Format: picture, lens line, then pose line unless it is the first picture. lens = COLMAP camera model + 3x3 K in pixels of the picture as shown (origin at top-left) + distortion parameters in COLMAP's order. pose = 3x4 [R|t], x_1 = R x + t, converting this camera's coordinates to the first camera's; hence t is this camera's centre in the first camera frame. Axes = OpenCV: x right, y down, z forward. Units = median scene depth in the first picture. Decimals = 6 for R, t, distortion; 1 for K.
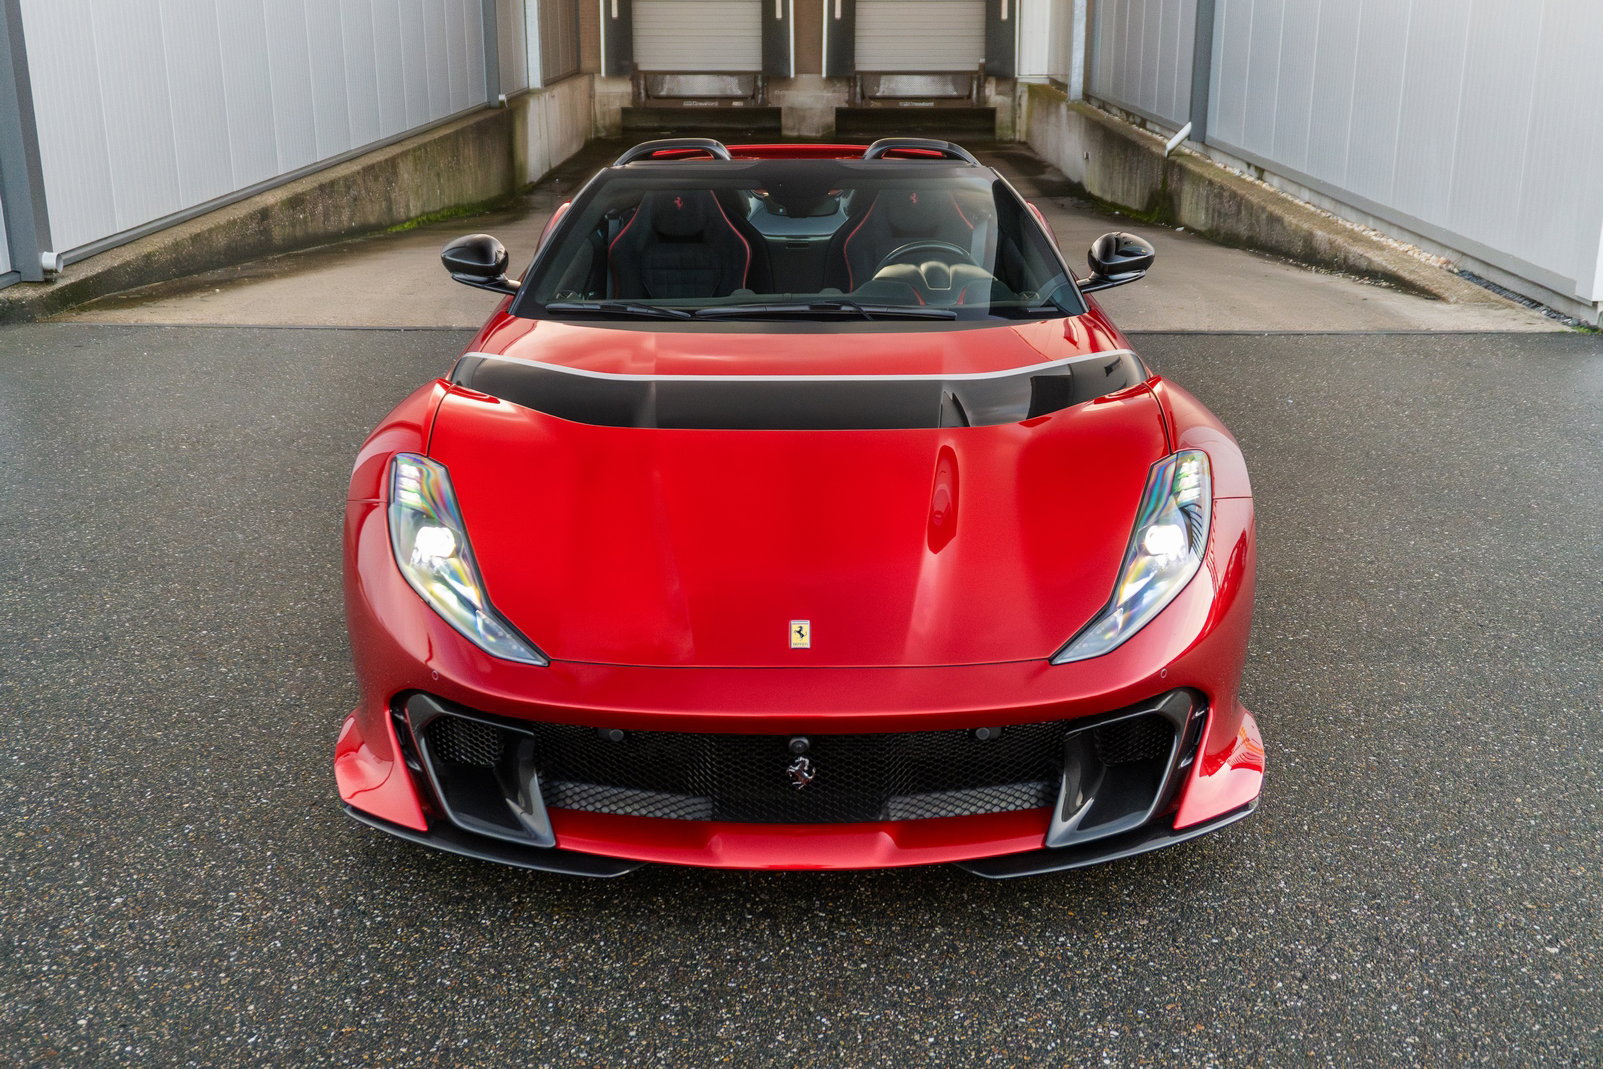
lens RADIAL K [[1593.6, 0, 790.3], [0, 1593.6, 547.7], [0, 0, 1]] dist [-0.024866, 0.000000]
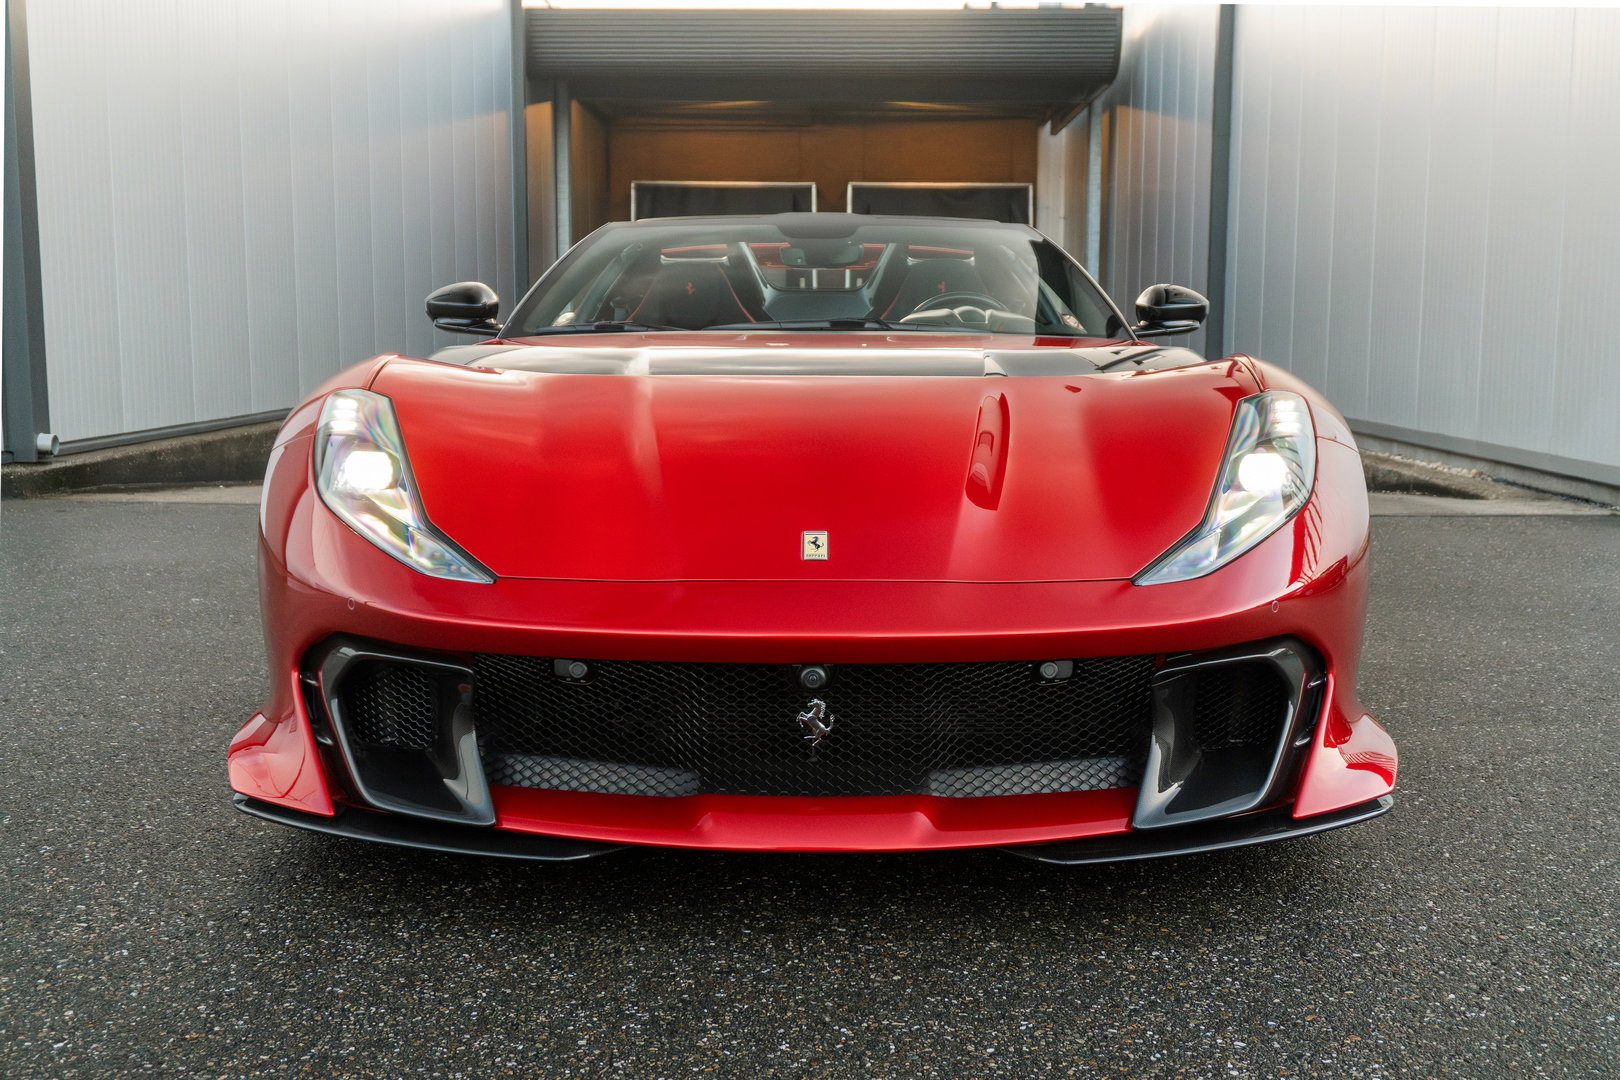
lens RADIAL K [[1610.5, 0, 823.9], [0, 1610.5, 529.0], [0, 0, 1]] dist [-0.024866, 0.000000]
pose [[0.999946, 0.007058, 0.007604, 0.004265], [-0.005654, 0.985241, -0.171079, 0.179097], [-0.008699, 0.171027, 0.985228, 0.208230]]
